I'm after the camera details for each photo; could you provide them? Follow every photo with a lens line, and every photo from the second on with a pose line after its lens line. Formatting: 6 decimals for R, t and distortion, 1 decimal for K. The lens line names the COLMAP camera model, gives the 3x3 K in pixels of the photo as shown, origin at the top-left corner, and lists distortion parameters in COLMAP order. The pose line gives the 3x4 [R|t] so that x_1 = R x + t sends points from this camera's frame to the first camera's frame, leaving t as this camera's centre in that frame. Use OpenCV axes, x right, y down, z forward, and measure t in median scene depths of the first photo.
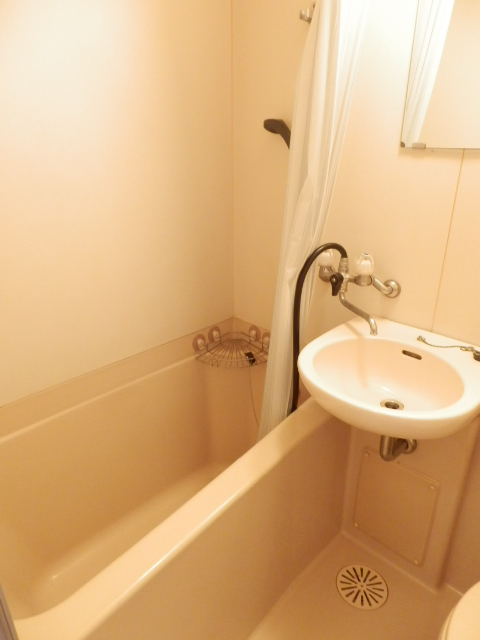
lens RADIAL K [[448.9, 0, 241.0], [0, 448.9, 327.0], [0, 0, 1]] dist [-0.005105, 0.006784]
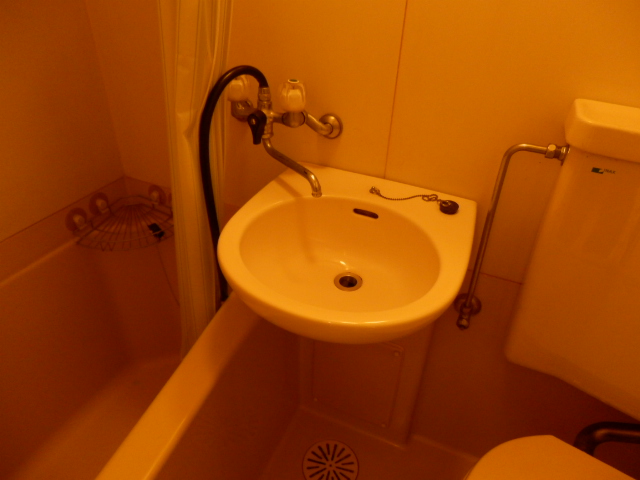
lens RADIAL K [[448.9, 0, 324.1], [0, 448.9, 235.4], [0, 0, 1]] dist [-0.005105, 0.006784]
pose [[0.935042, -0.166752, 0.312873, 0.061046], [0.103571, 0.972466, 0.208766, -0.065561], [-0.339070, -0.162801, 0.926567, 0.282540]]
